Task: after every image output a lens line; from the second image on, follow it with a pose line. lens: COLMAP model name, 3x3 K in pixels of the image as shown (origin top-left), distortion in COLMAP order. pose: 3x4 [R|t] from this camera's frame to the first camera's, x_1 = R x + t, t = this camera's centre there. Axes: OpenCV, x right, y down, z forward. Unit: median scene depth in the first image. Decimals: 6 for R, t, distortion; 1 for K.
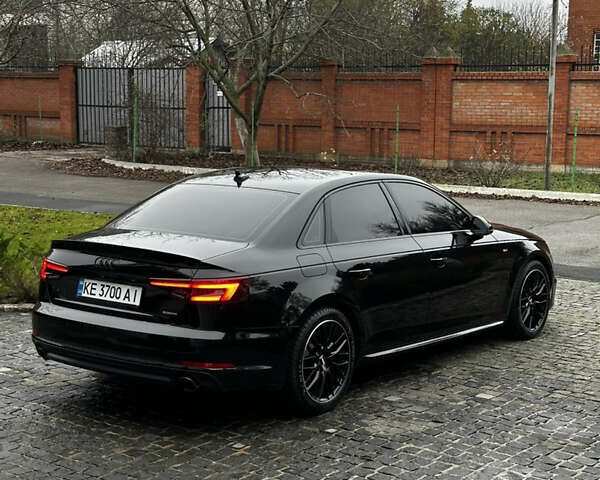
lens RADIAL K [[1107.0, 0, 300.2], [0, 1107.0, 239.0], [0, 0, 1]] dist [0.151778, 0.000000]
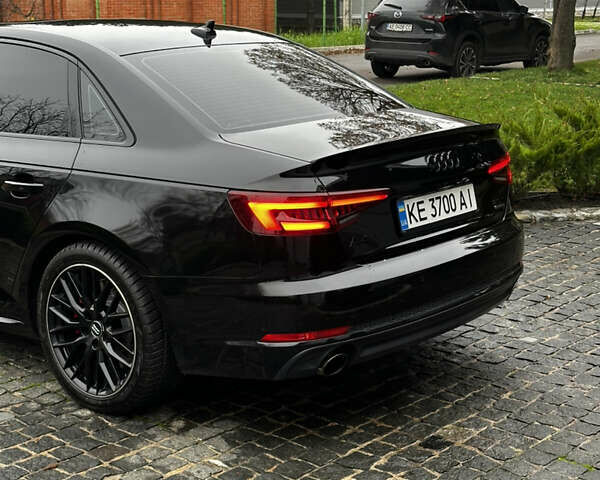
lens RADIAL K [[1107.0, 0, 299.4], [0, 1107.0, 241.3], [0, 0, 1]] dist [0.151778, 0.000000]
pose [[0.049160, -0.230309, 0.971875, -0.791876], [0.130447, 0.966197, 0.222365, -0.084108], [-0.990236, 0.115847, 0.077541, 1.026240]]
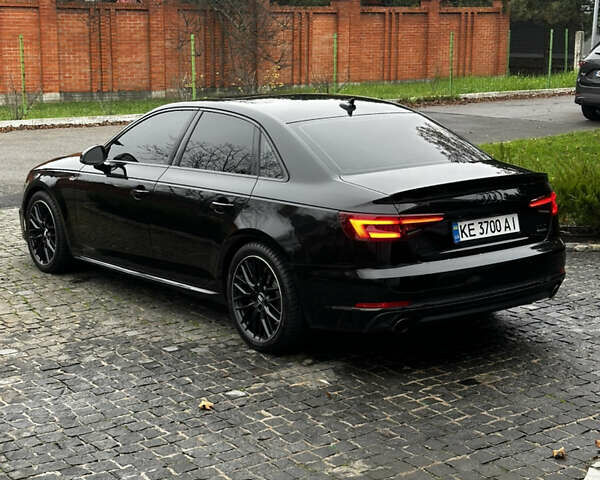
lens RADIAL K [[1107.0, 0, 299.0], [0, 1107.0, 239.4], [0, 0, 1]] dist [0.151778, 0.000000]
pose [[0.272227, -0.193789, 0.942517, -1.100583], [0.131059, 0.977849, 0.163200, -0.117035], [-0.953266, 0.079098, 0.291595, 0.872586]]
